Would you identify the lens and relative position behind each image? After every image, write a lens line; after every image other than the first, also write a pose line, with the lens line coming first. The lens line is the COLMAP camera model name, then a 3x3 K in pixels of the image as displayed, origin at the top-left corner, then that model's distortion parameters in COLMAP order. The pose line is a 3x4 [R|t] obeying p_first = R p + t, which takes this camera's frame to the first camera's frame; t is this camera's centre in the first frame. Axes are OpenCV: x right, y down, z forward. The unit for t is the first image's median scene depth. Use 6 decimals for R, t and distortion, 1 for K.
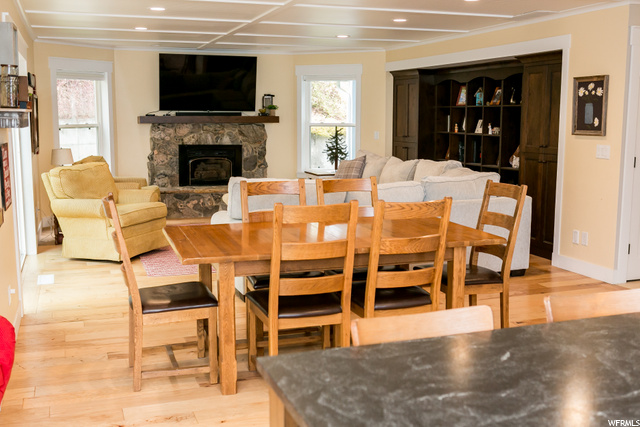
lens RADIAL K [[690.9, 0, 318.4], [0, 690.9, 214.0], [0, 0, 1]] dist [-0.016424, 0.000000]
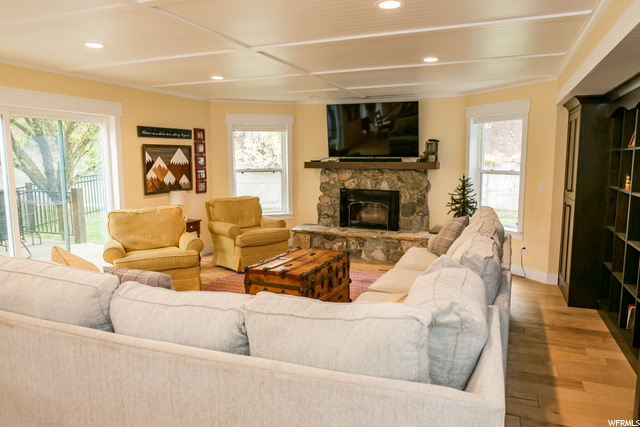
lens RADIAL K [[435.4, 0, 322.9], [0, 435.4, 209.3], [0, 0, 1]] dist [-0.013723, 0.003717]
pose [[0.750870, 0.072450, -0.656464, 0.224475], [-0.090585, 0.995869, 0.006296, -0.069357], [0.654209, 0.054738, 0.754331, 0.467568]]
